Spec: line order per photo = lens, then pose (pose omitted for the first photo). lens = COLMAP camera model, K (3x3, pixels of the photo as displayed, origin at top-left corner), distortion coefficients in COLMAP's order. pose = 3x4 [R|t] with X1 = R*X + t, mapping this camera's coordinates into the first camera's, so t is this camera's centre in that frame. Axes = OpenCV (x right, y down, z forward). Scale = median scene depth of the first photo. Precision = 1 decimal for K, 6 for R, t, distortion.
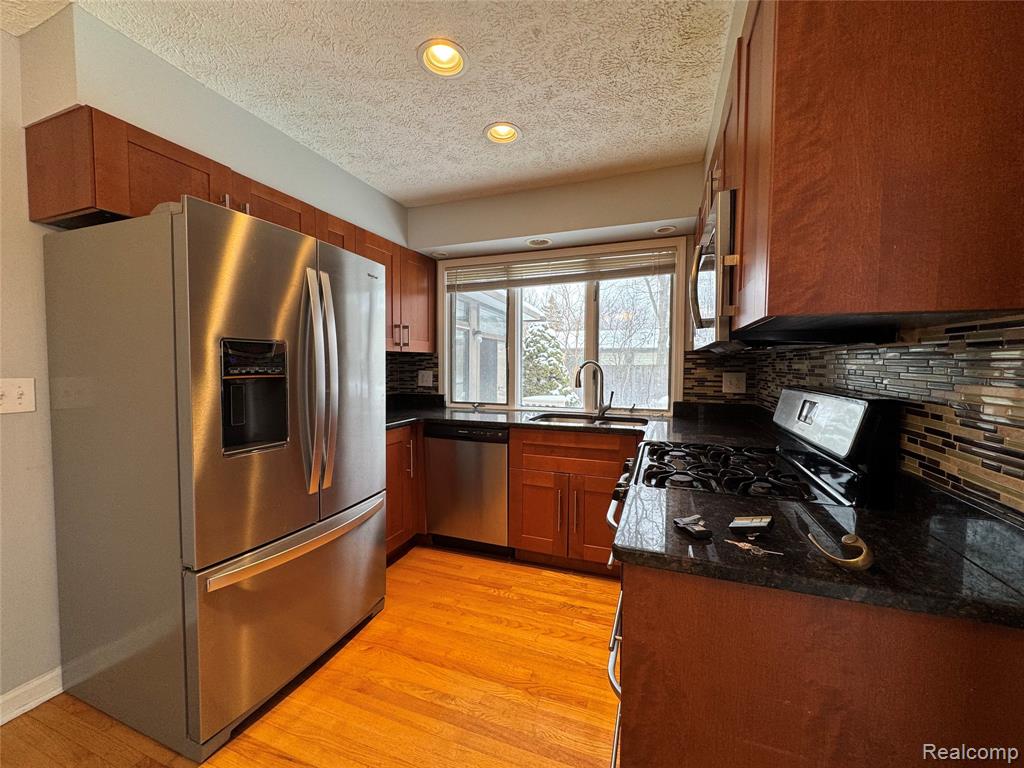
lens RADIAL K [[406.1, 0, 509.4], [0, 406.1, 382.2], [0, 0, 1]] dist [-0.000539, -0.000127]
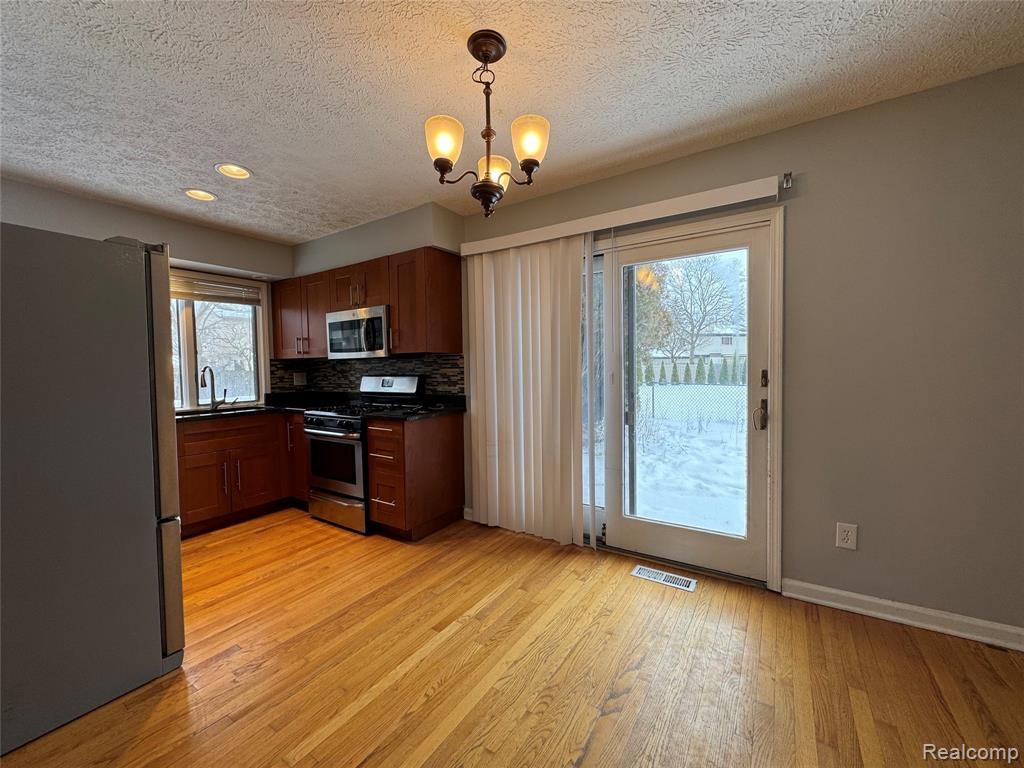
lens RADIAL K [[406.1, 0, 518.1], [0, 406.1, 383.1], [0, 0, 1]] dist [-0.000539, -0.000127]
pose [[0.195834, -0.045116, 0.979599, -0.867069], [0.062925, 0.997461, 0.033359, 0.018687], [-0.978616, 0.055108, 0.198176, -0.188606]]
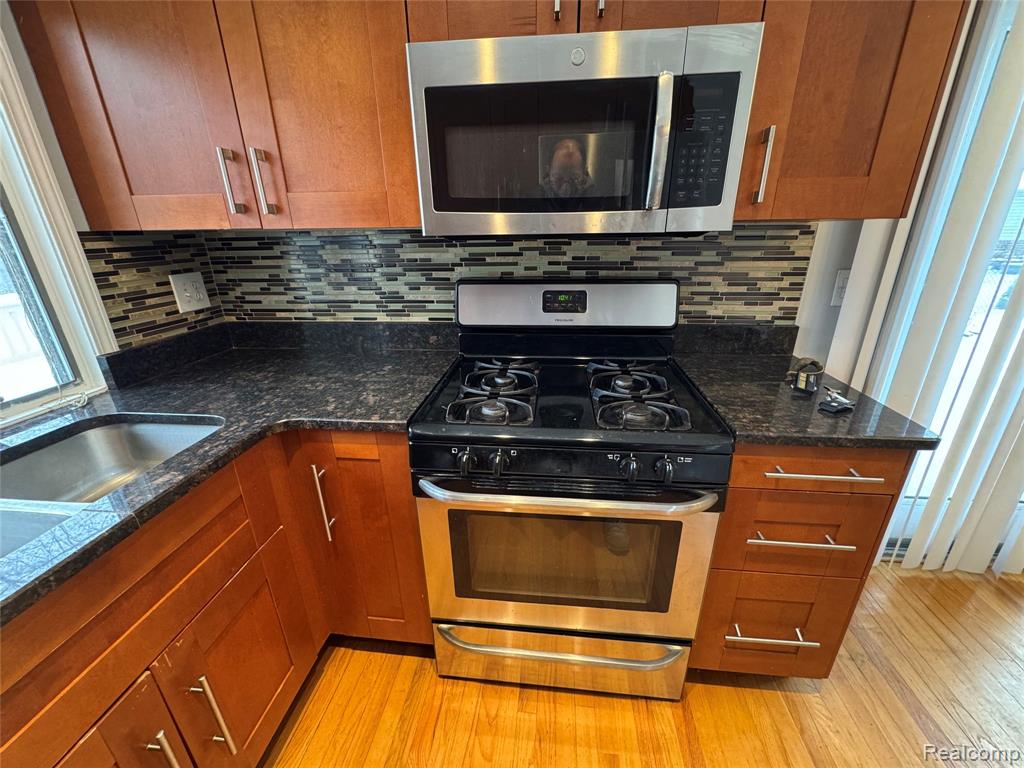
lens RADIAL K [[406.1, 0, 513.8], [0, 406.1, 381.8], [0, 0, 1]] dist [-0.000539, -0.000127]
pose [[-0.261840, -0.336626, 0.904502, -0.112171], [0.058648, 0.929917, 0.363062, -0.059108], [-0.963328, 0.148111, -0.223747, 0.692742]]
